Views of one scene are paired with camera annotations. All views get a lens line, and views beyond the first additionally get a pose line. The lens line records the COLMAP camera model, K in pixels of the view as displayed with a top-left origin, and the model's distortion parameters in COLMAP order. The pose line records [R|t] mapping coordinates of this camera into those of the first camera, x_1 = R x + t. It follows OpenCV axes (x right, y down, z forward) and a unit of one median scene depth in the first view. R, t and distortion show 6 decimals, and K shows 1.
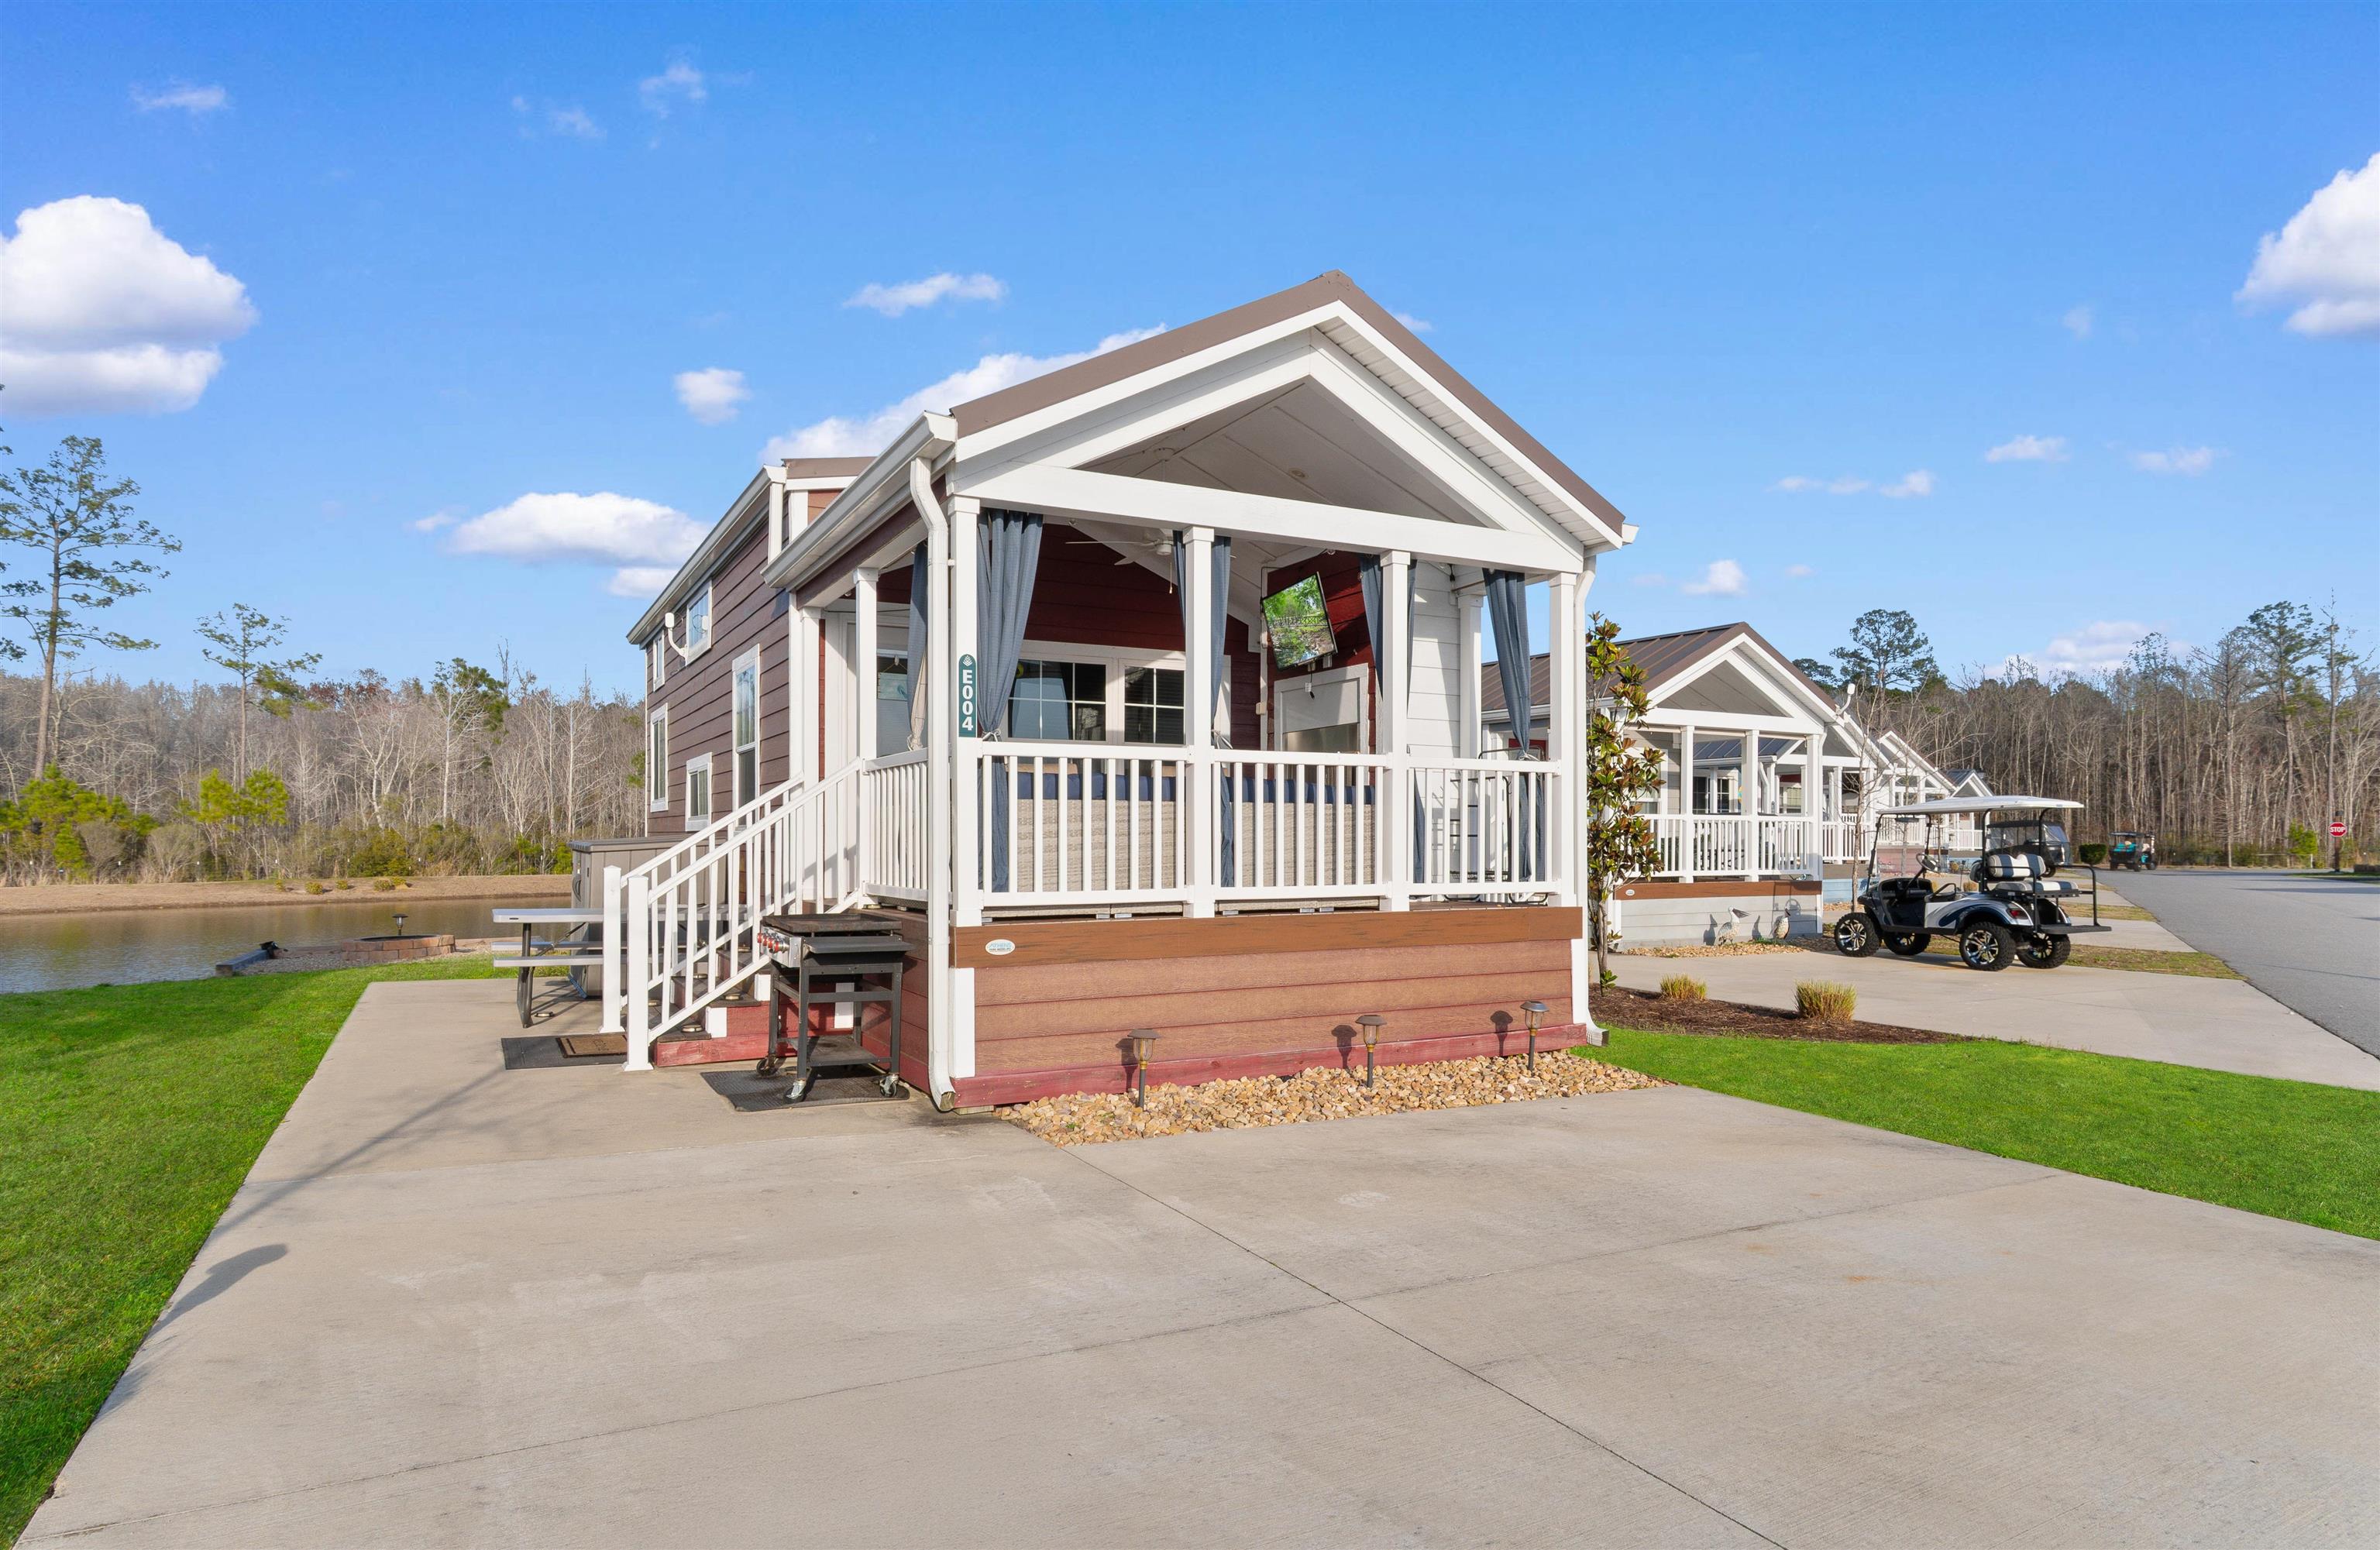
lens RADIAL K [[1344.4, 0, 1176.9], [0, 1344.4, 830.9], [0, 0, 1]] dist [0.004472, 0.001215]
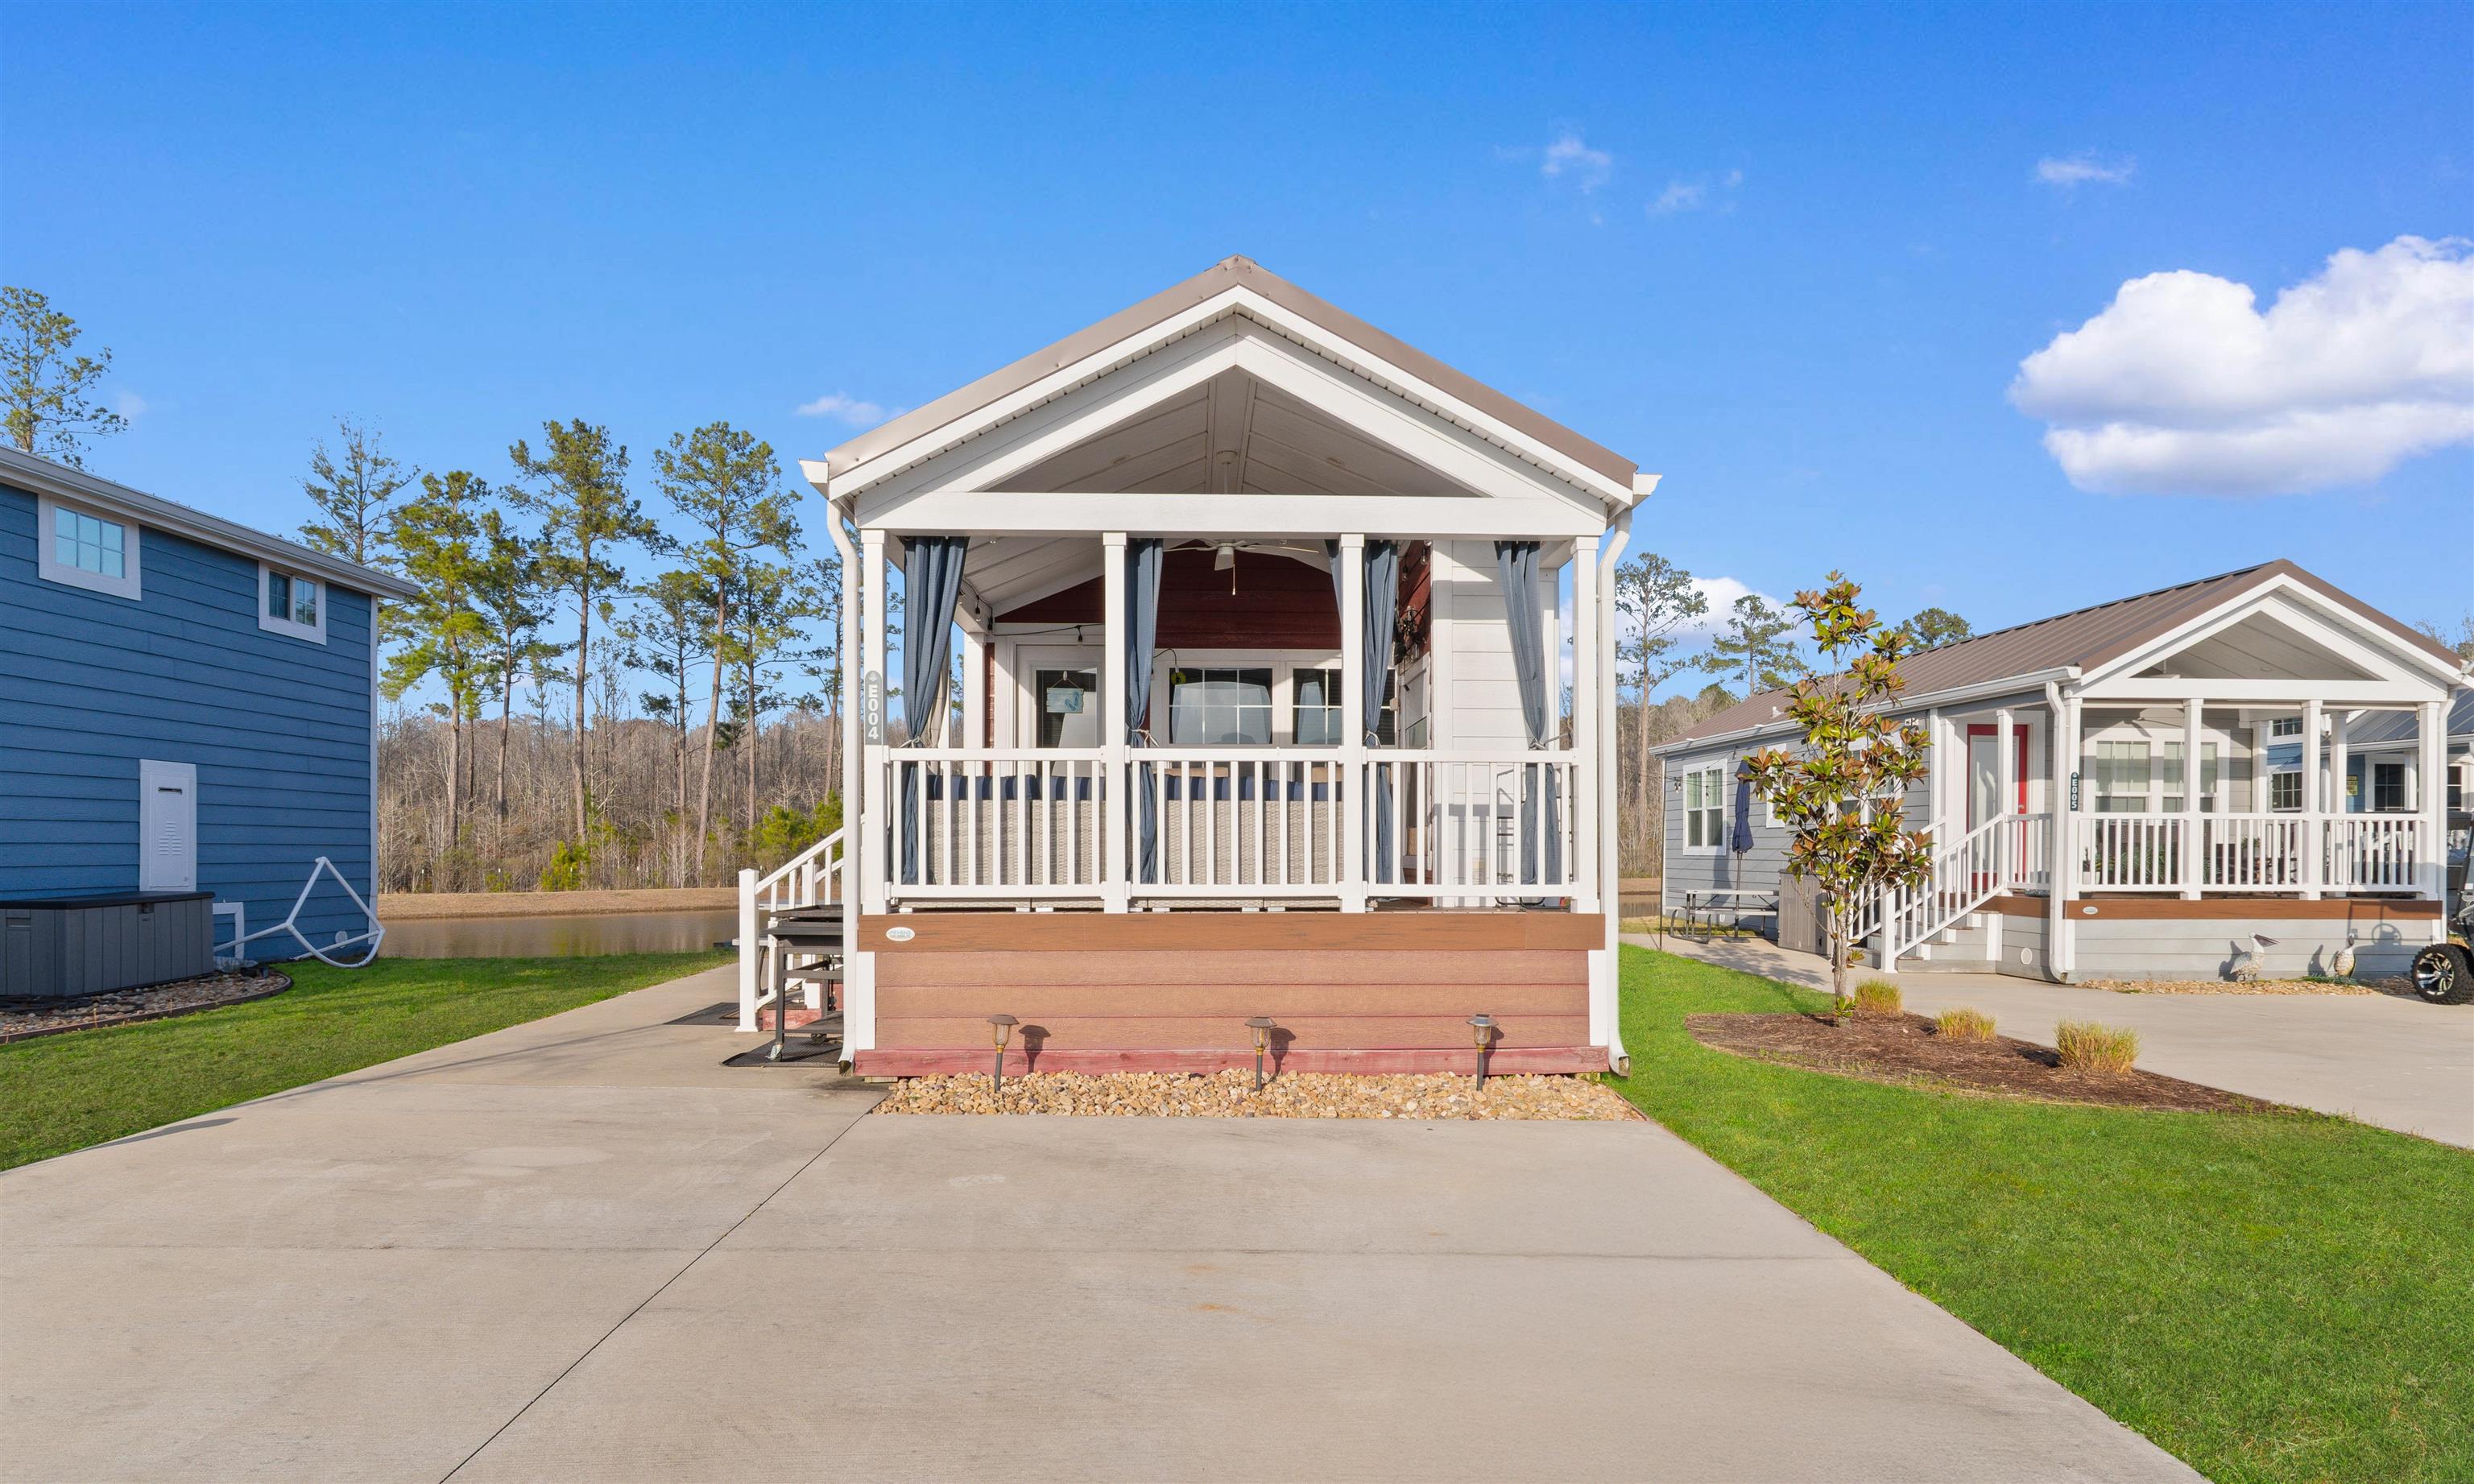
lens RADIAL K [[1353.8, 0, 1215.8], [0, 1353.8, 849.1], [0, 0, 1]] dist [0.002898, -0.000808]
pose [[0.897827, 0.000473, -0.440347, 0.508347], [0.001934, 0.999986, 0.005018, 0.009853], [0.440343, -0.005357, 0.897813, 0.099973]]
